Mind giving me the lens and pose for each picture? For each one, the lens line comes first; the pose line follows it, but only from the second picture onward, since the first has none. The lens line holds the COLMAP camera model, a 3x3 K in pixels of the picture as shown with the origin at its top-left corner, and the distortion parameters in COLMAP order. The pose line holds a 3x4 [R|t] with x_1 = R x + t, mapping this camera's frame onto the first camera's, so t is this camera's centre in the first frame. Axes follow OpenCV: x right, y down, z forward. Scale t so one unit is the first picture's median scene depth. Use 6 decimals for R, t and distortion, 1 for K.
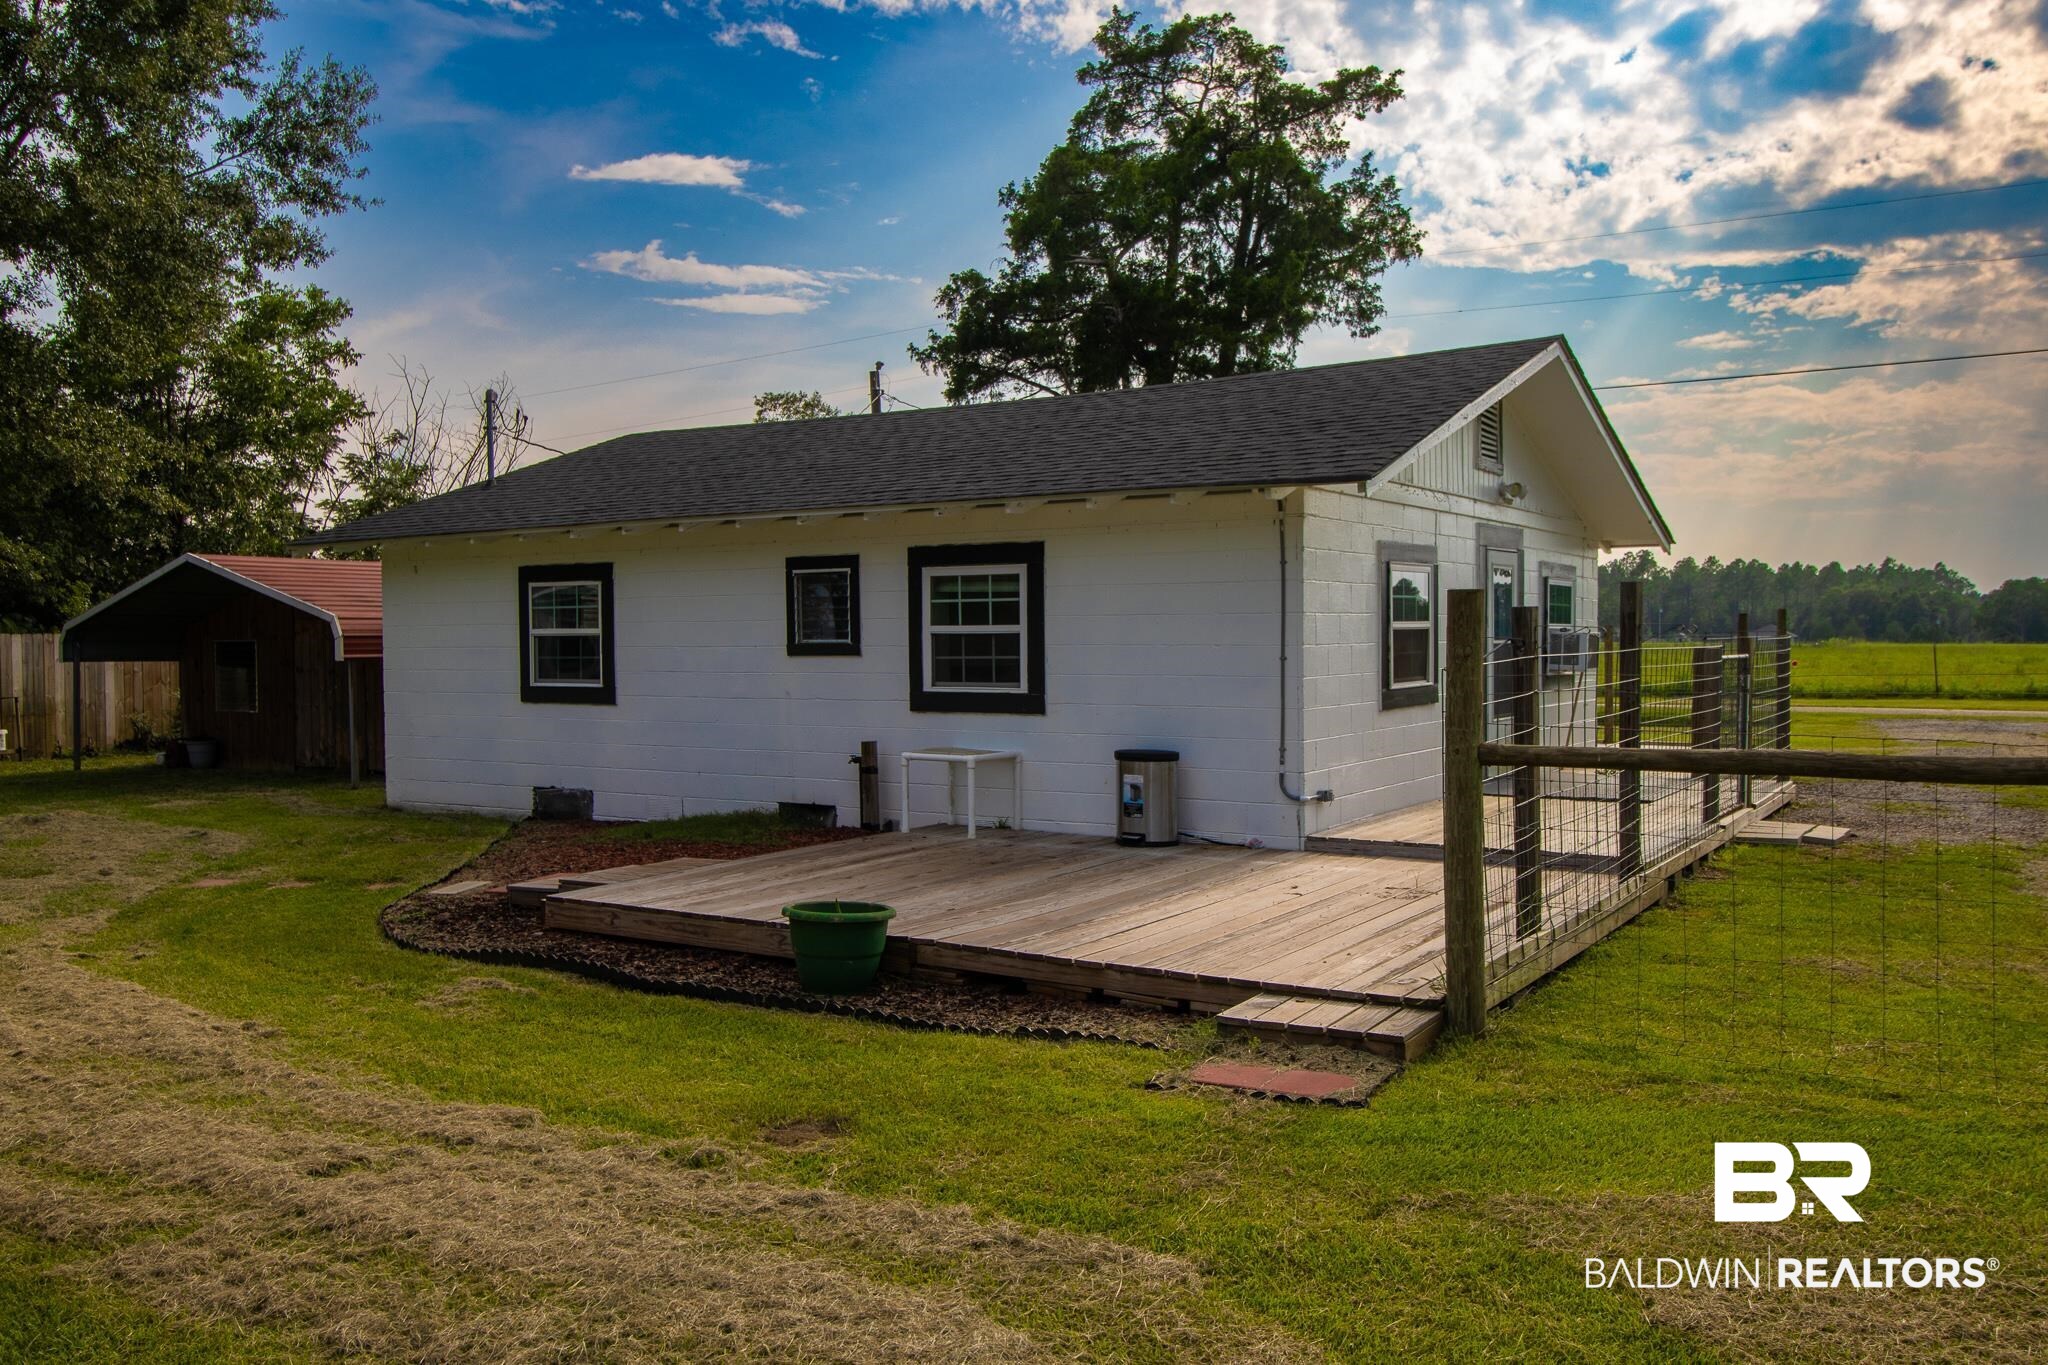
lens RADIAL K [[1600.1, 0, 1077.7], [0, 1600.1, 681.3], [0, 0, 1]] dist [0.001982, 0.002774]
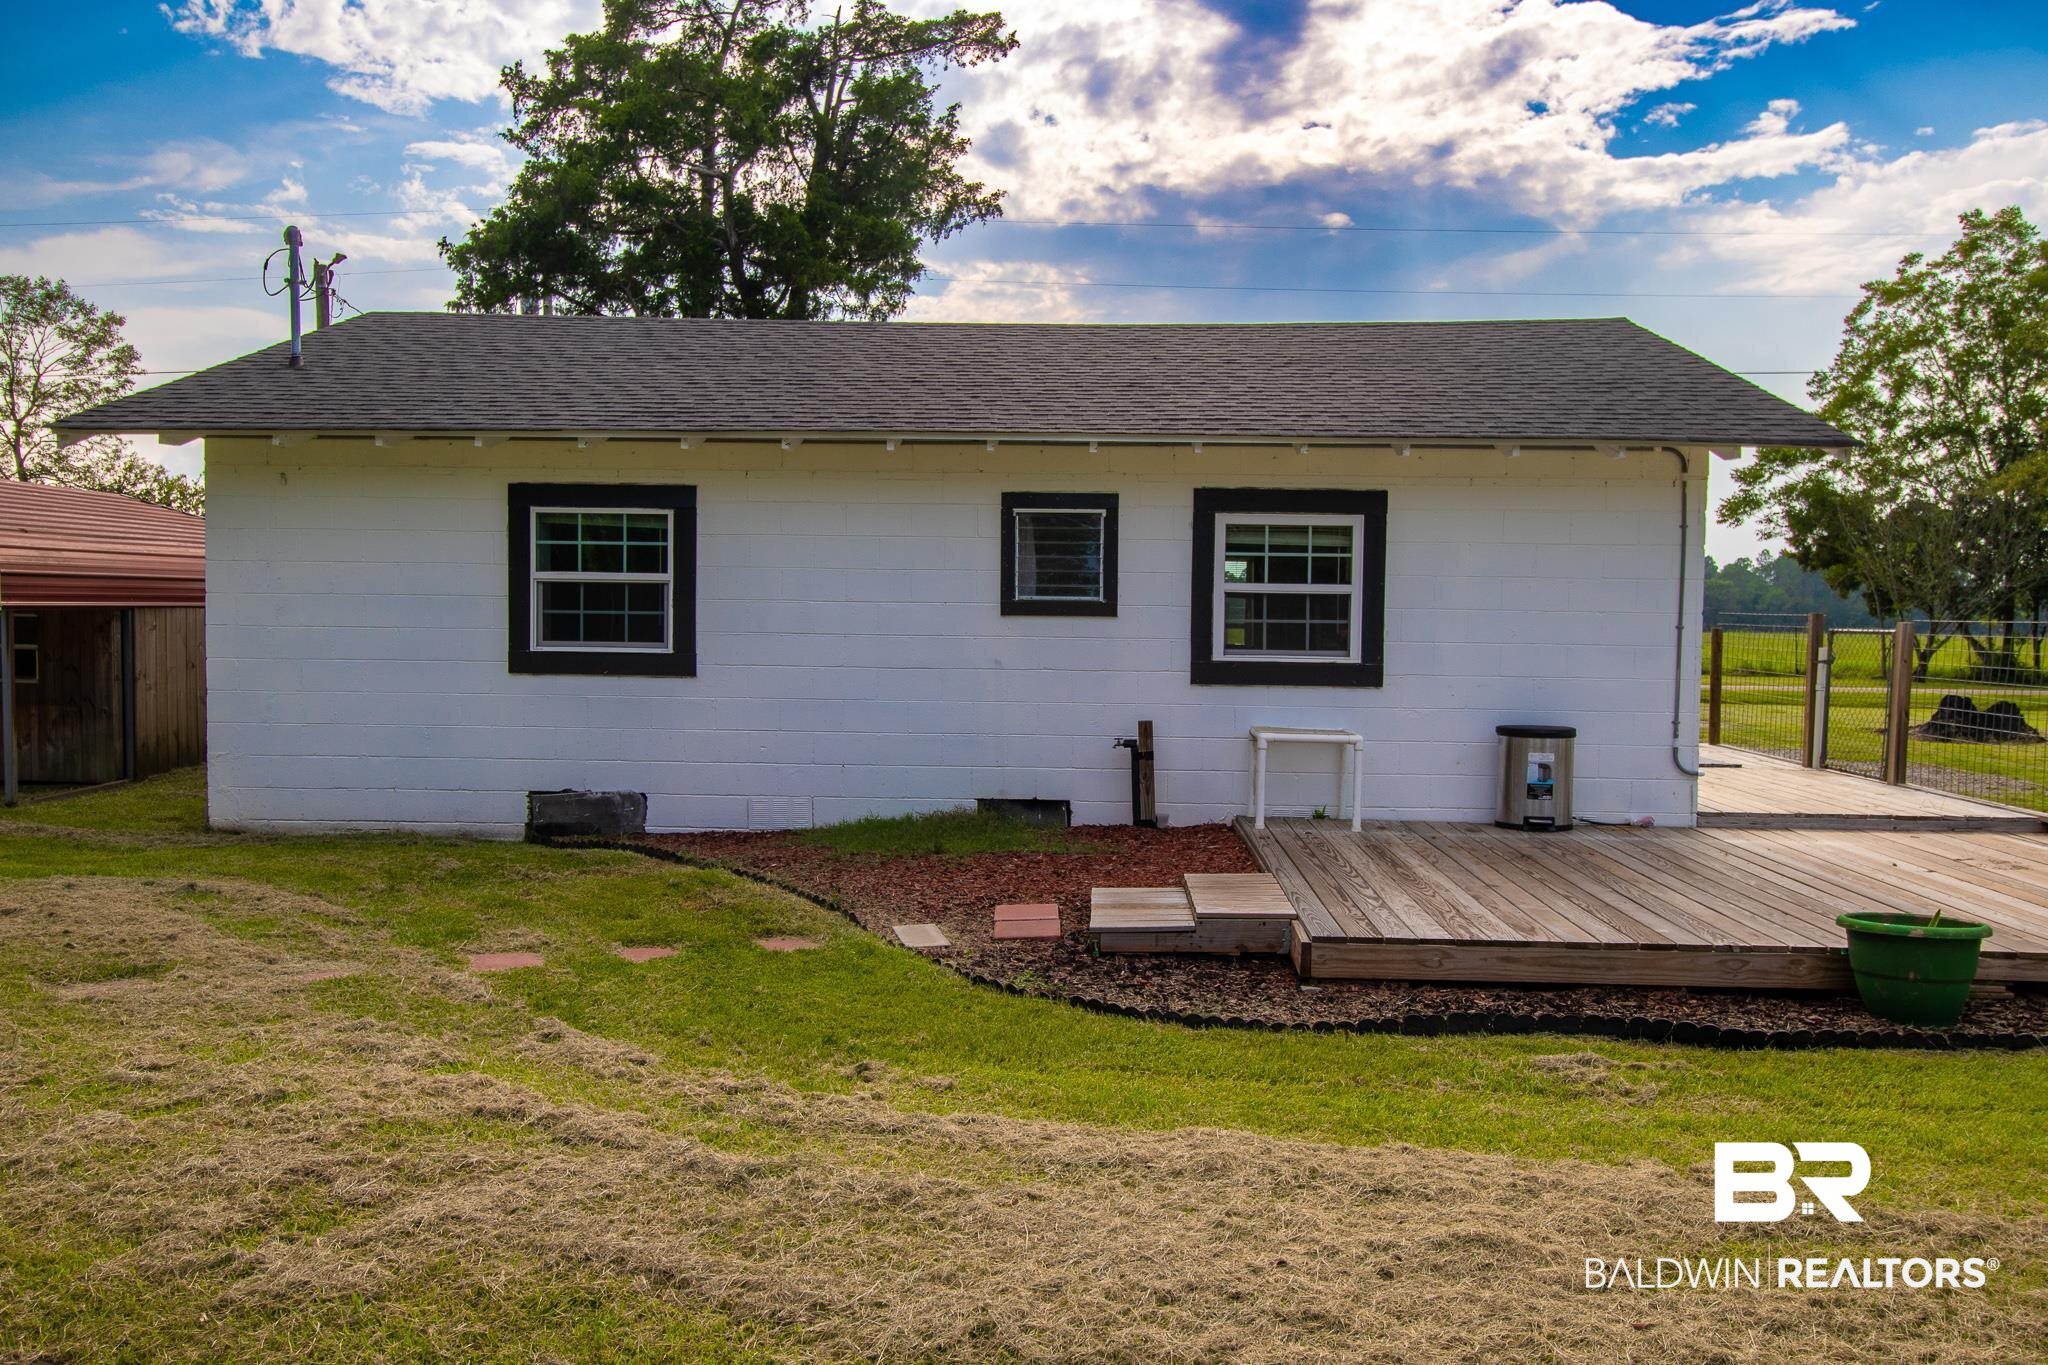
lens RADIAL K [[1600.1, 0, 1077.7], [0, 1600.1, 681.3], [0, 0, 1]] dist [0.001982, 0.002774]
pose [[0.870029, -0.002936, 0.492992, -0.572308], [-0.006141, 0.999840, 0.016792, 0.003554], [-0.492963, -0.017637, 0.869872, 0.300460]]
